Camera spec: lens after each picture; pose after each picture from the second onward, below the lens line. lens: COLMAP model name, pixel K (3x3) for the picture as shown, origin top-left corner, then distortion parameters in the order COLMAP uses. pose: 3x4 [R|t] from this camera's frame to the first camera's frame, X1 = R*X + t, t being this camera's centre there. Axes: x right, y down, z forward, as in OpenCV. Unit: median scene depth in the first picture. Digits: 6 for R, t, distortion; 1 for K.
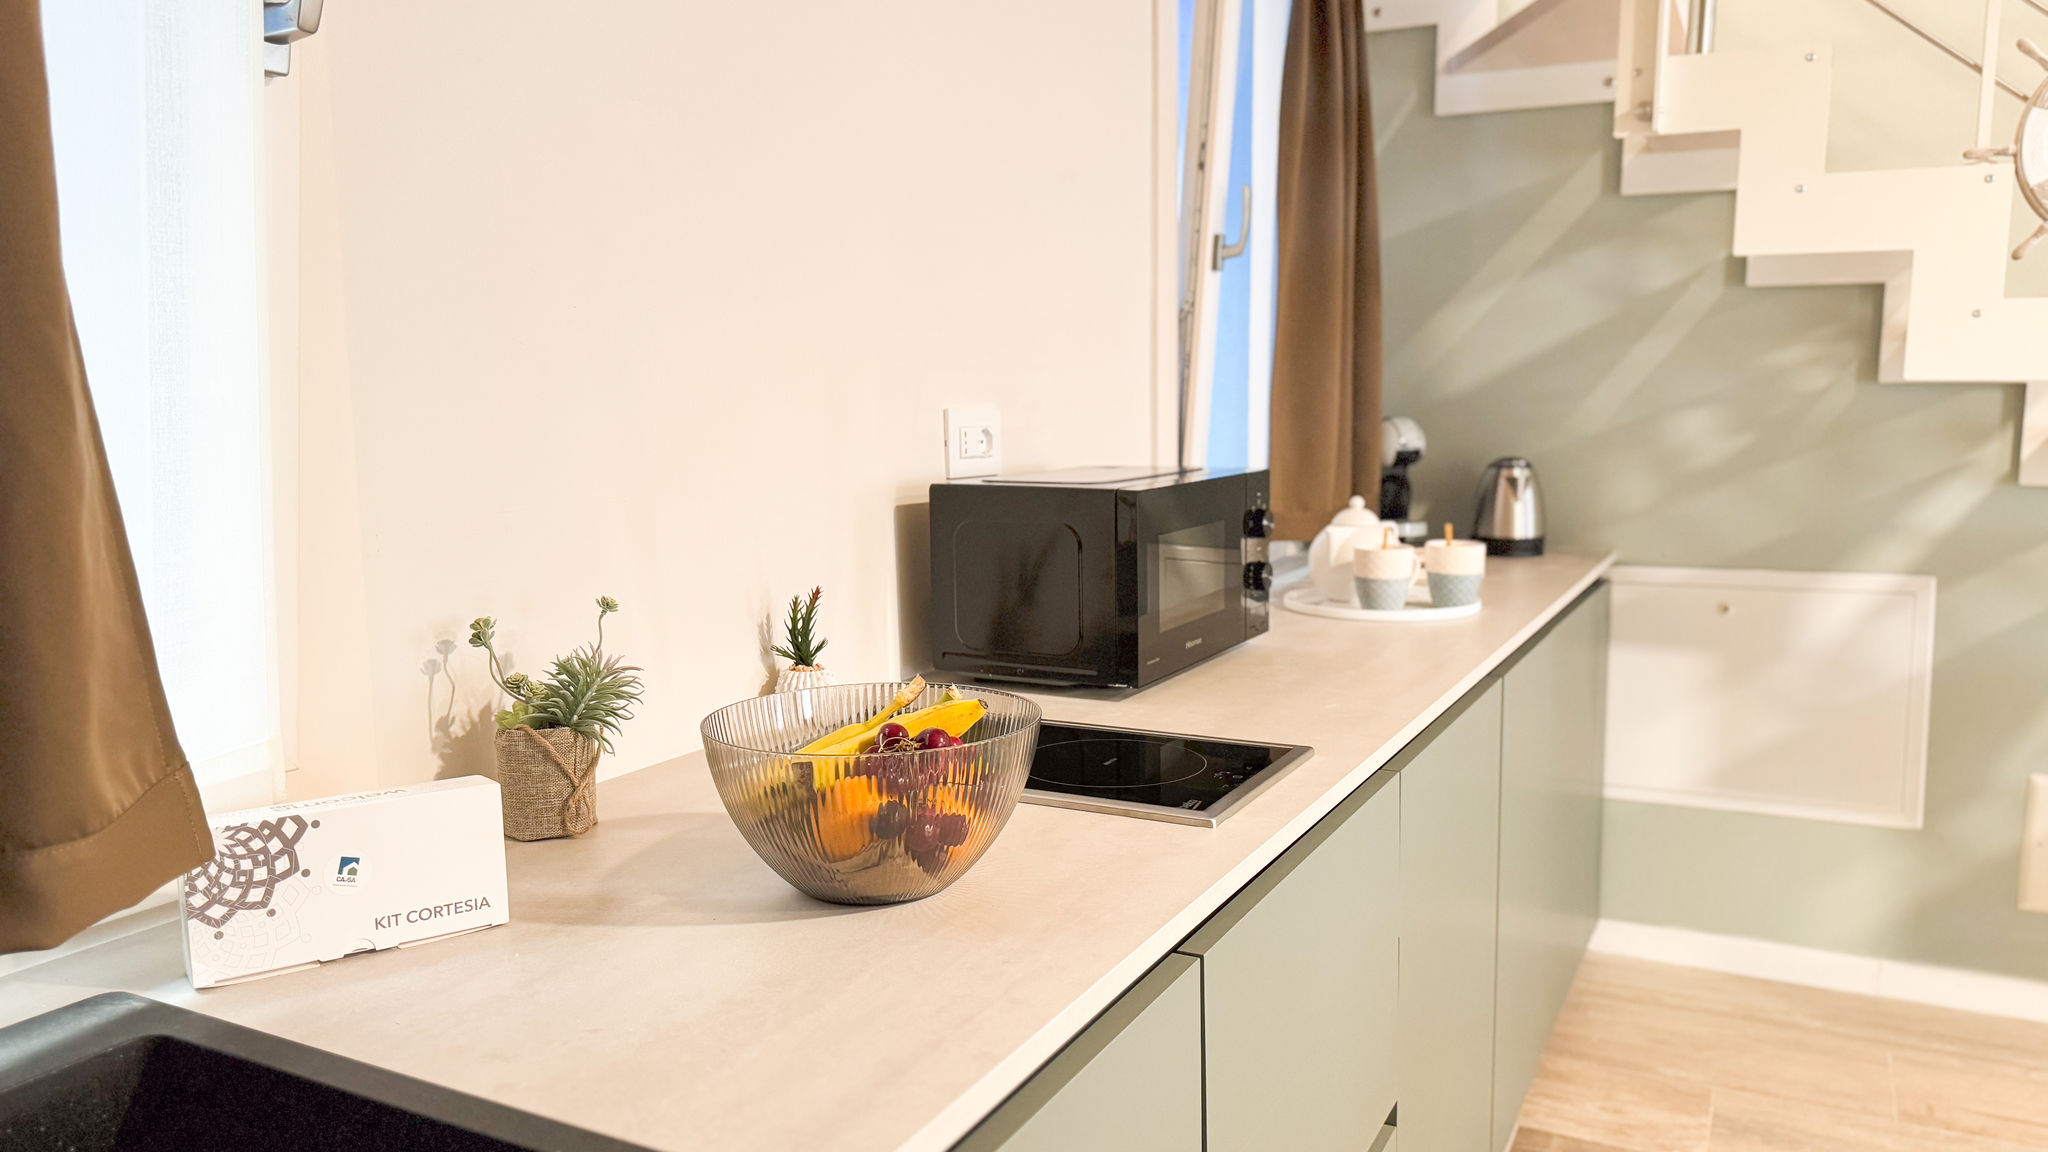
lens RADIAL K [[1430.6, 0, 1011.1], [0, 1430.6, 581.4], [0, 0, 1]] dist [0.084960, -0.102102]
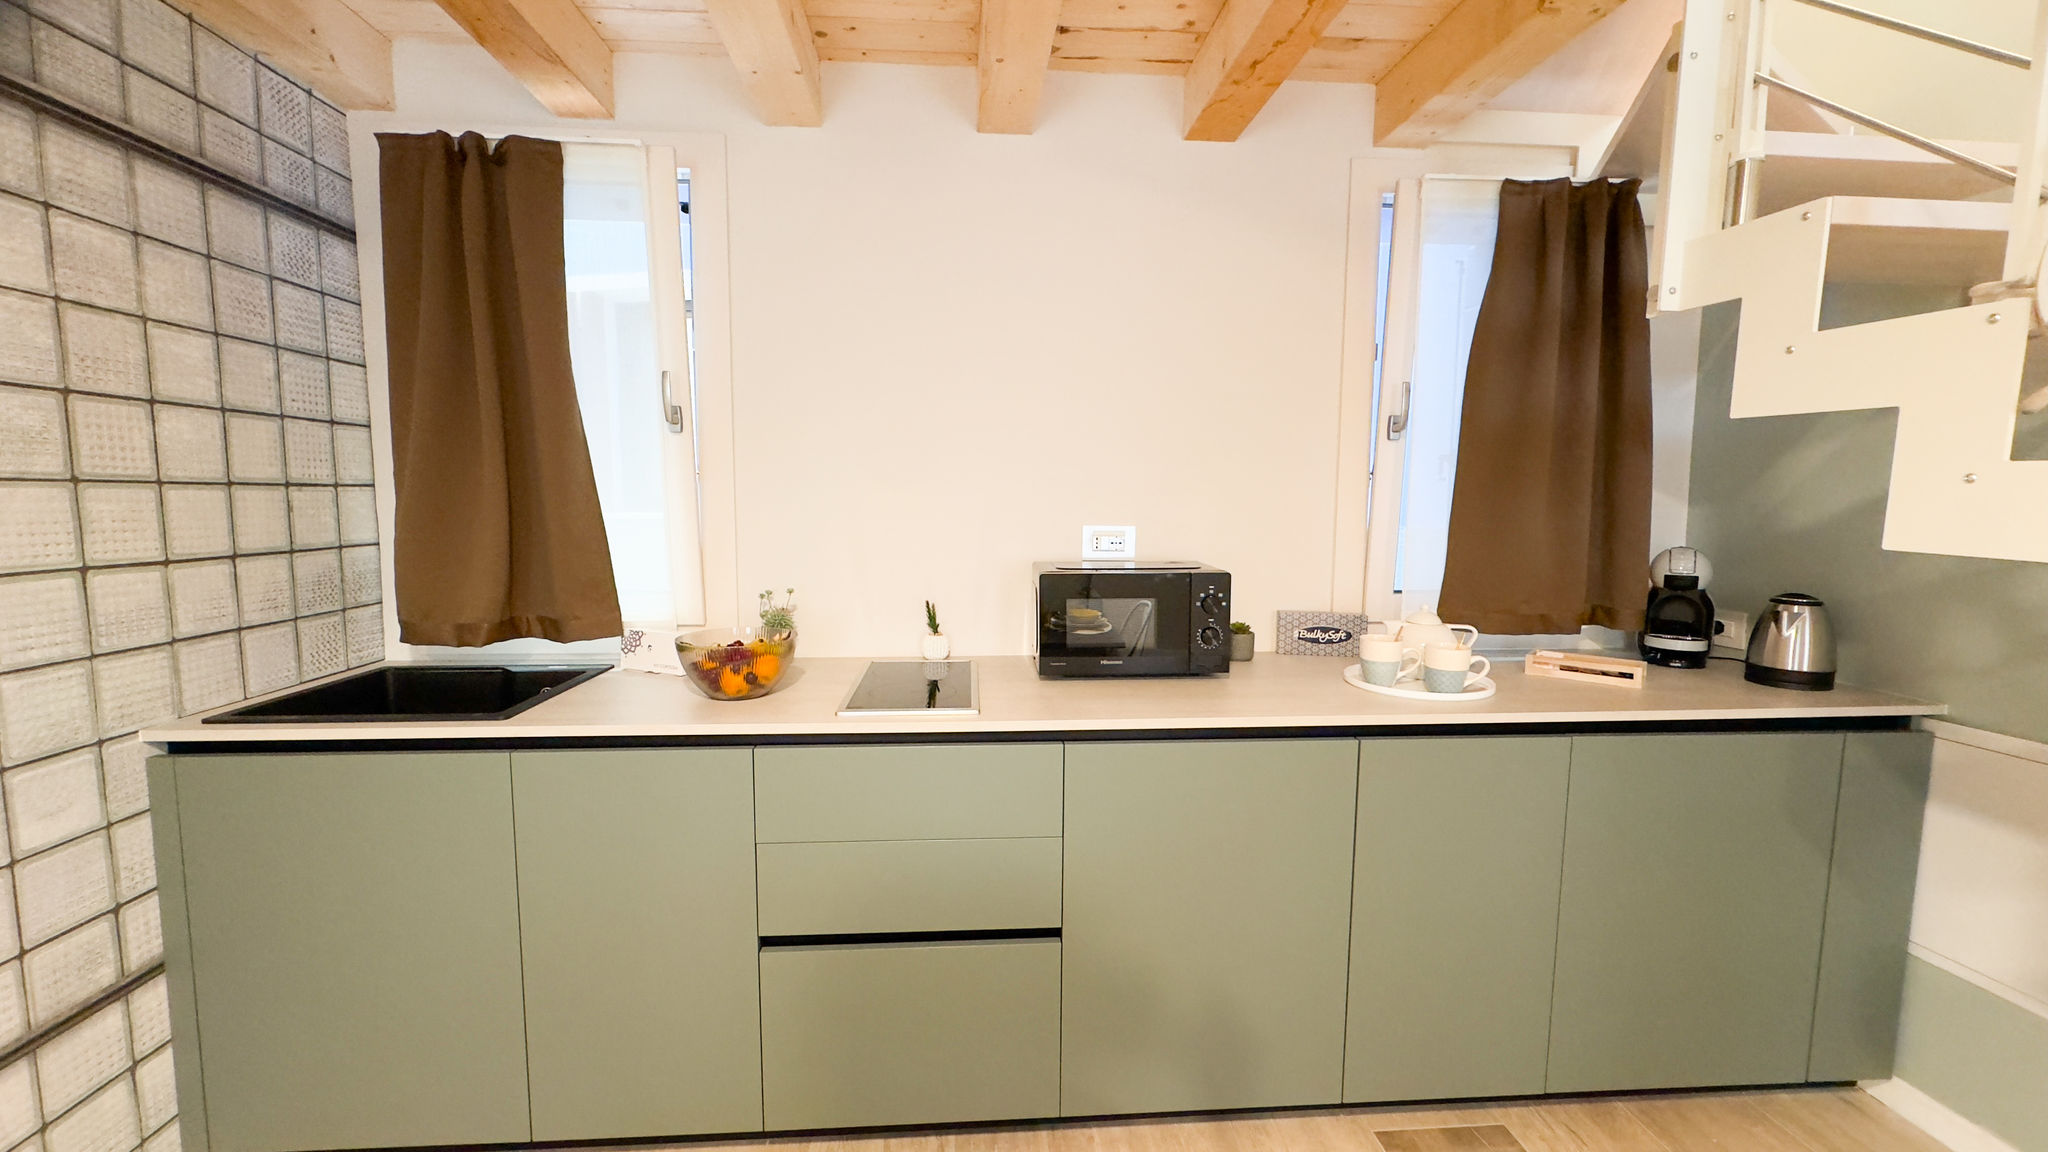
lens RADIAL K [[814.6, 0, 1021.8], [0, 814.6, 571.9], [0, 0, 1]] dist [-0.003271, 0.000321]
pose [[0.529580, 0.099416, -0.842414, 0.582148], [-0.117235, 0.992156, 0.043389, -0.064739], [0.840120, 0.075782, 0.537081, 0.215191]]
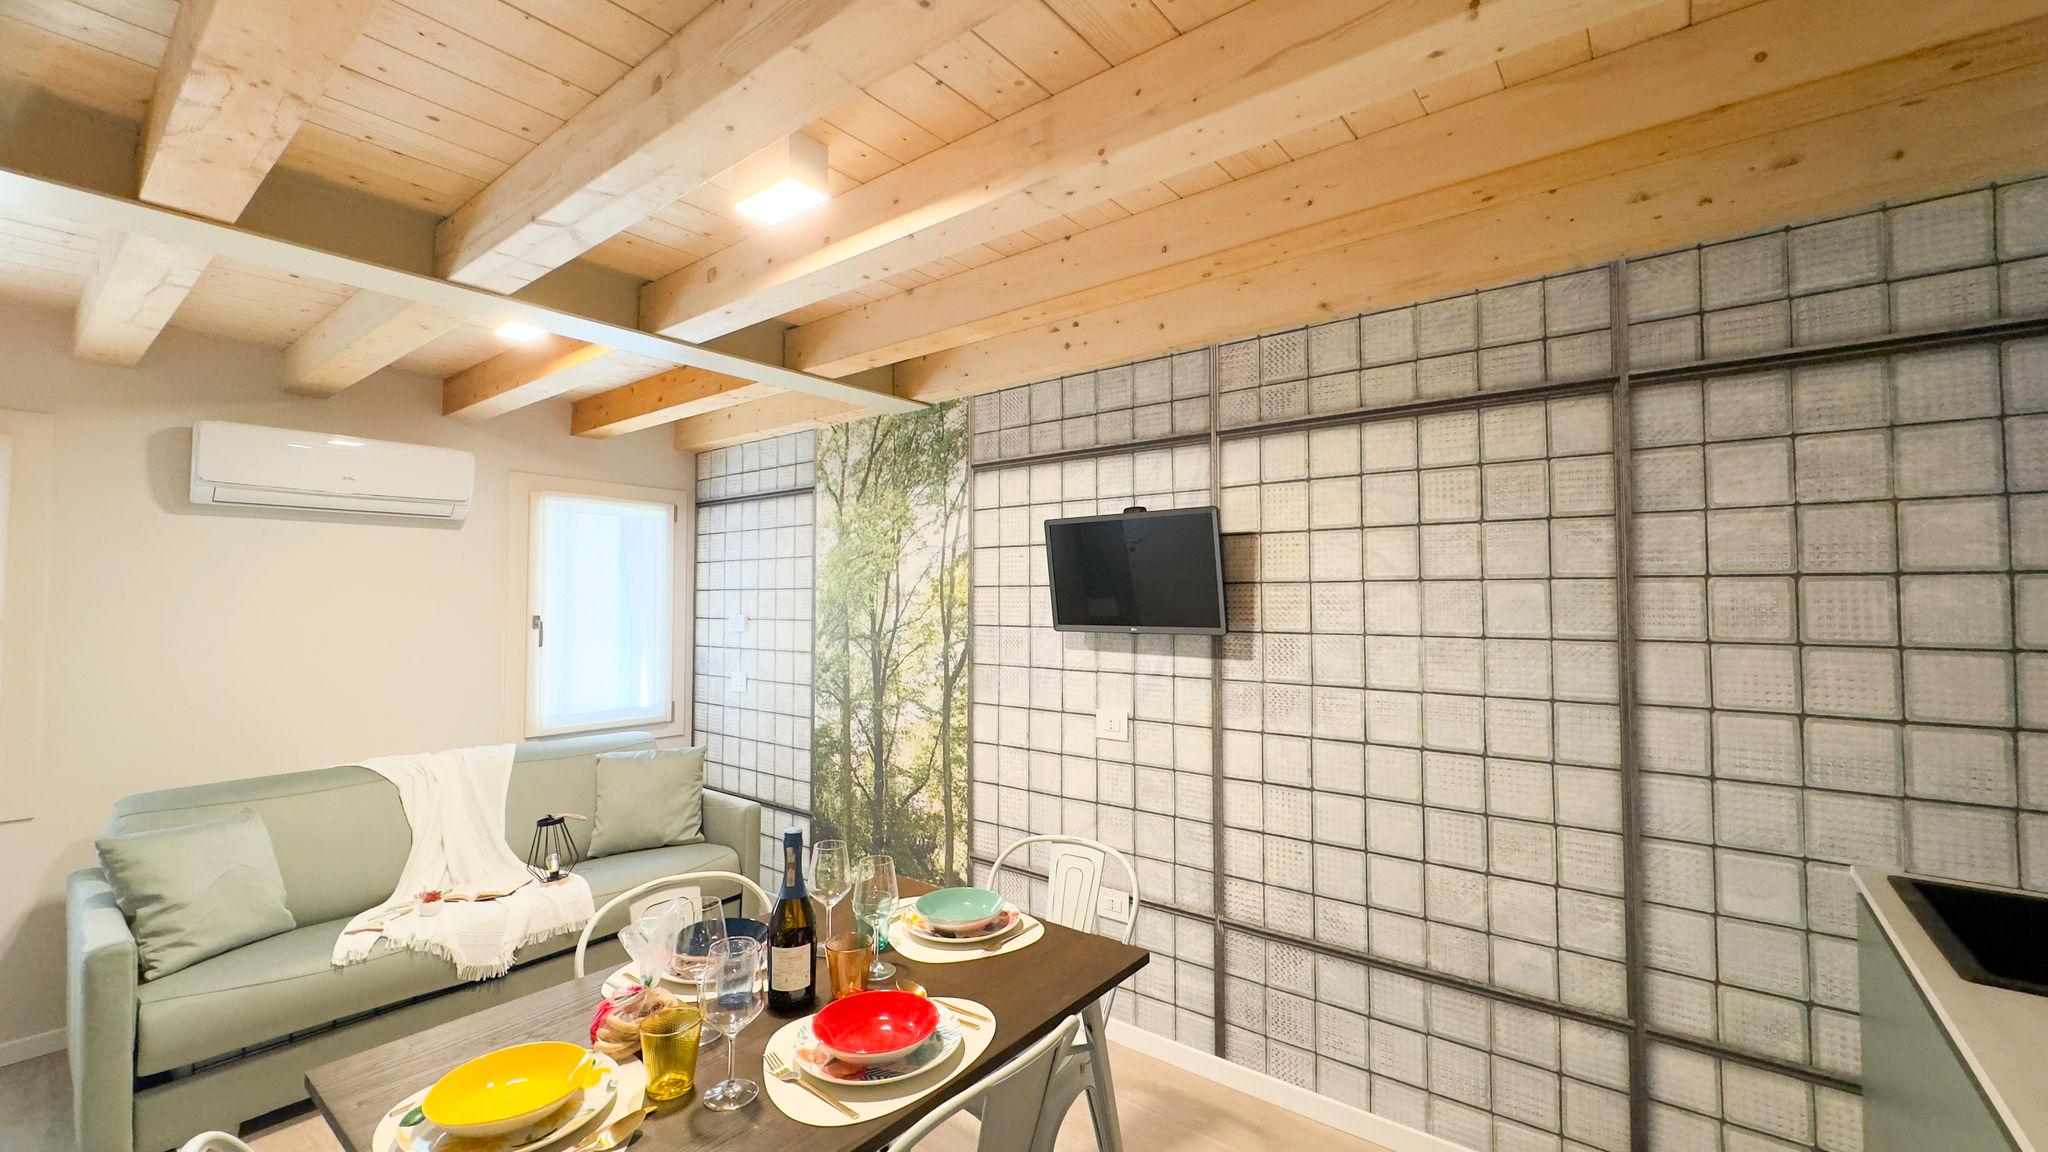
lens RADIAL K [[814.6, 0, 1005.3], [0, 814.6, 569.0], [0, 0, 1]] dist [-0.003271, 0.000321]
pose [[-0.979426, 0.025780, 0.200152, 0.340657], [0.042287, 0.996006, 0.078638, -0.158800], [-0.197325, 0.085484, -0.976604, 0.691352]]
